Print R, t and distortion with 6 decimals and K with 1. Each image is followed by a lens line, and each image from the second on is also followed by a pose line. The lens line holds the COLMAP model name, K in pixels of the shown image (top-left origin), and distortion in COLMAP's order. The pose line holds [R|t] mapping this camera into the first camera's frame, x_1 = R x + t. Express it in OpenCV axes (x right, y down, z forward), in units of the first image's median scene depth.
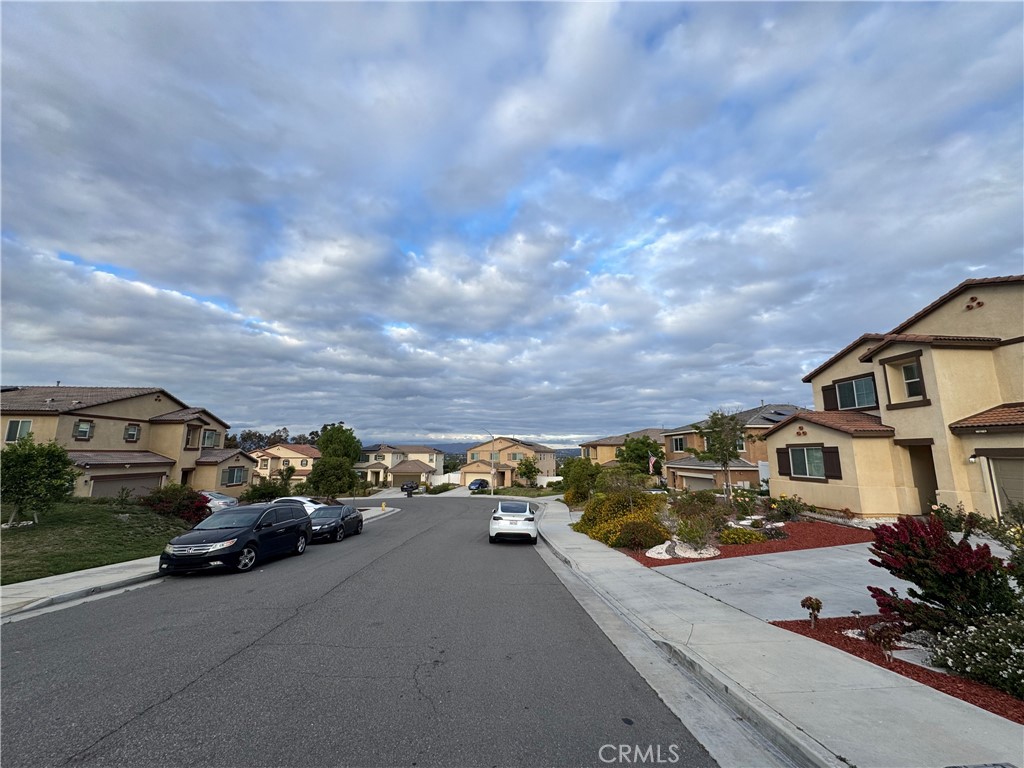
lens RADIAL K [[411.2, 0, 508.4], [0, 411.2, 381.4], [0, 0, 1]] dist [-0.005812, 0.000814]
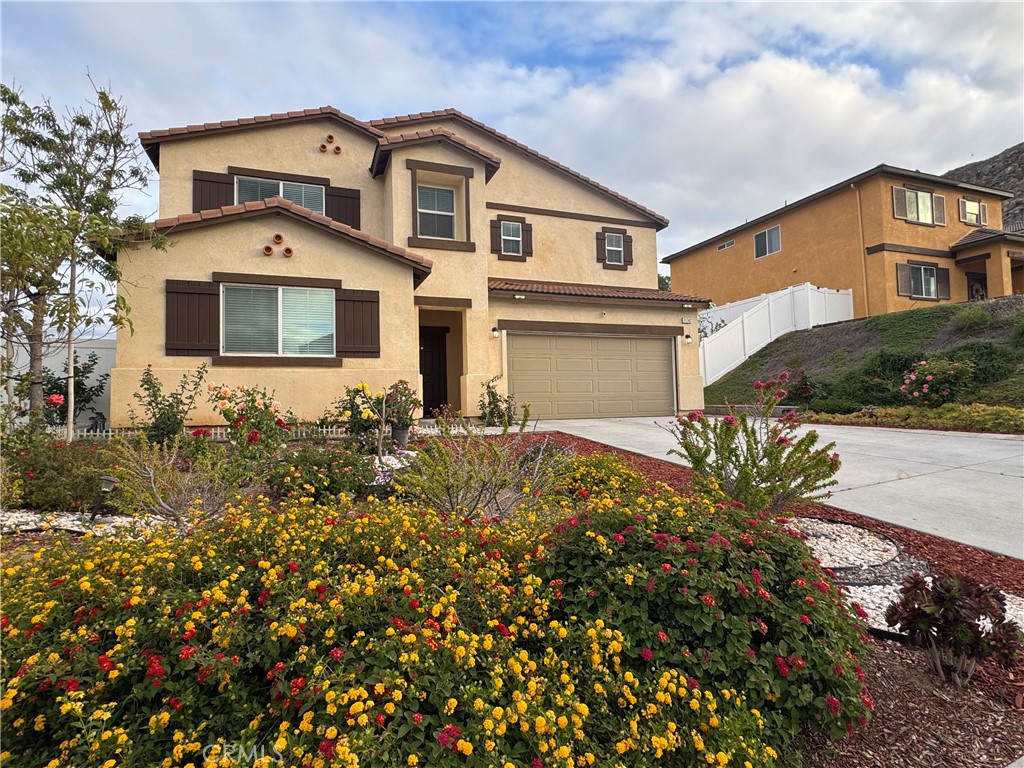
lens RADIAL K [[536.7, 0, 514.2], [0, 536.7, 381.1], [0, 0, 1]] dist [-0.004268, -0.000507]
pose [[-0.313946, 0.049005, 0.948175, 0.163045], [-0.144772, 0.984518, -0.098819, 0.310794], [-0.938338, -0.168293, -0.301991, 1.048716]]
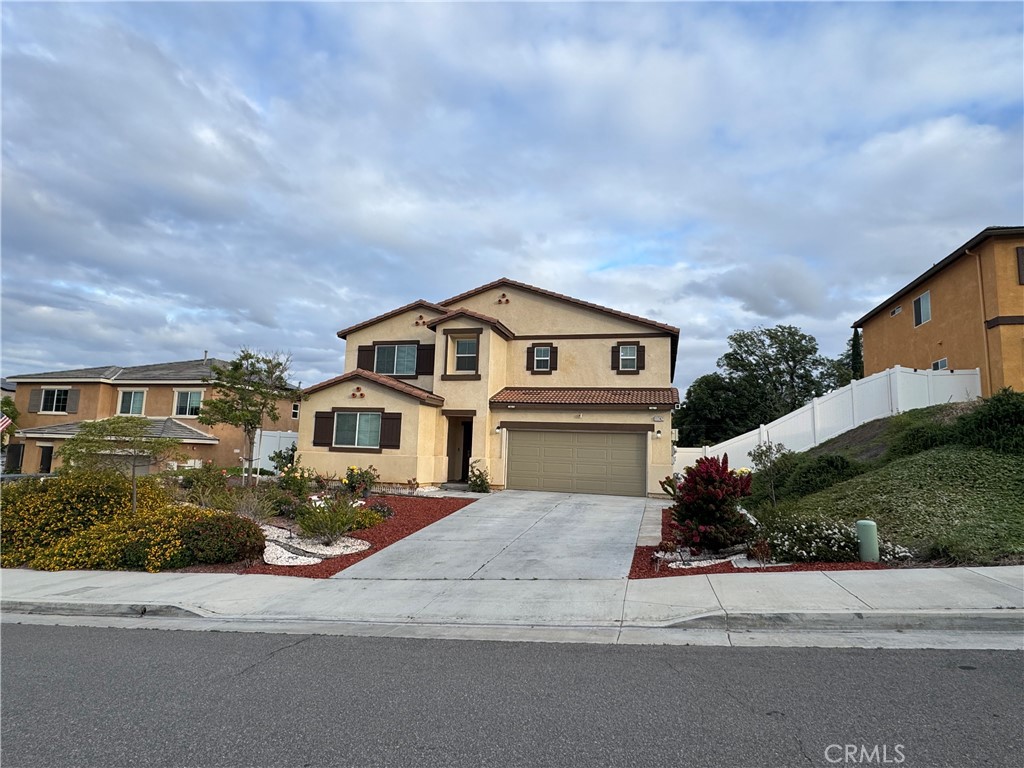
lens RADIAL K [[555.5, 0, 511.9], [0, 555.5, 381.9], [0, 0, 1]] dist [-0.004347, 0.000093]
pose [[0.310456, 0.127338, 0.942020, -0.283519], [-0.199535, 0.977639, -0.066393, 0.128716], [-0.929410, -0.167353, 0.328923, 0.395675]]
